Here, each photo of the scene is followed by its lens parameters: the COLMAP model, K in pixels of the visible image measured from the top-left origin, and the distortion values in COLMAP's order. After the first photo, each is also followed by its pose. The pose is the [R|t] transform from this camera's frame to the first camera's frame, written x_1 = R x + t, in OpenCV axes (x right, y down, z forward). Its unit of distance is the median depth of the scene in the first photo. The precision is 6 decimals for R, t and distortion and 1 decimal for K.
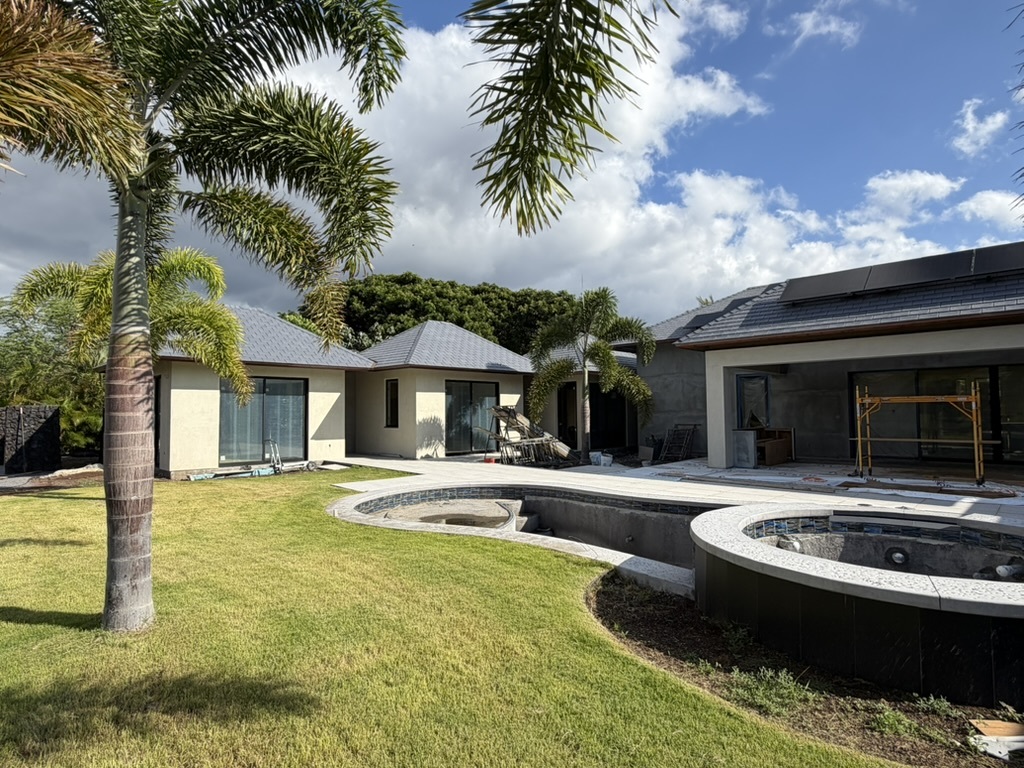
lens RADIAL K [[550.8, 0, 516.0], [0, 550.8, 390.3], [0, 0, 1]] dist [-0.004044, 0.008660]
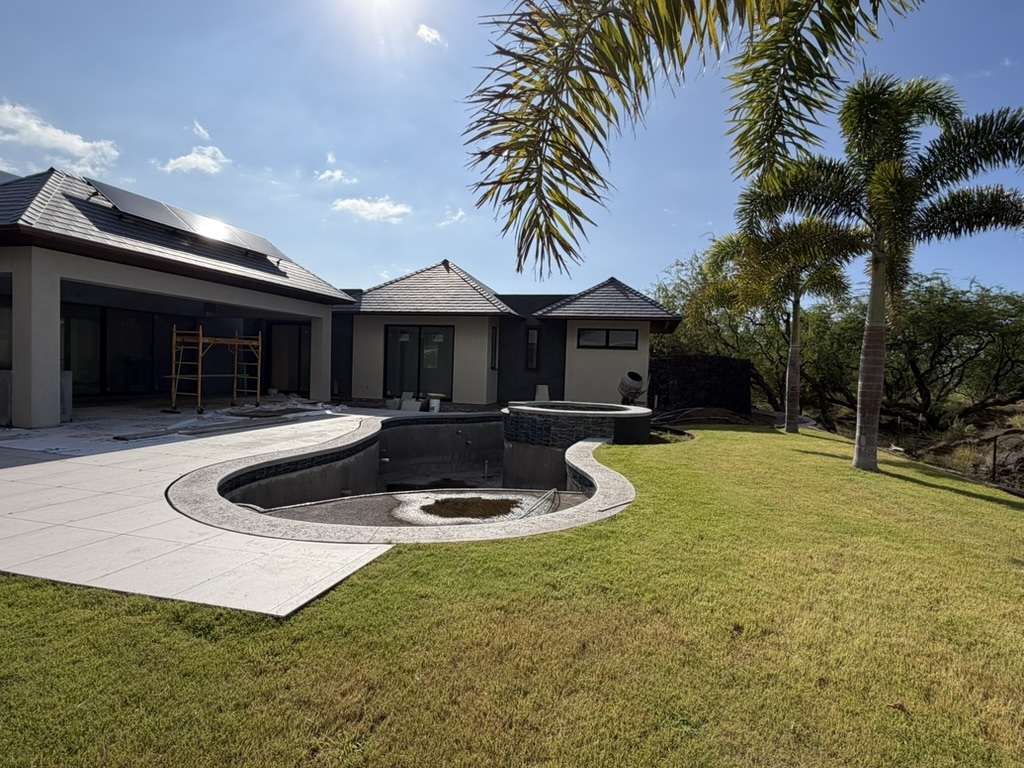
lens RADIAL K [[550.8, 0, 516.0], [0, 550.8, 390.3], [0, 0, 1]] dist [-0.004044, 0.008660]
pose [[-0.509480, -0.047014, 0.859197, -0.604897], [-0.062184, 0.997907, 0.017730, 0.060967], [-0.858233, -0.044395, -0.511337, 1.055822]]
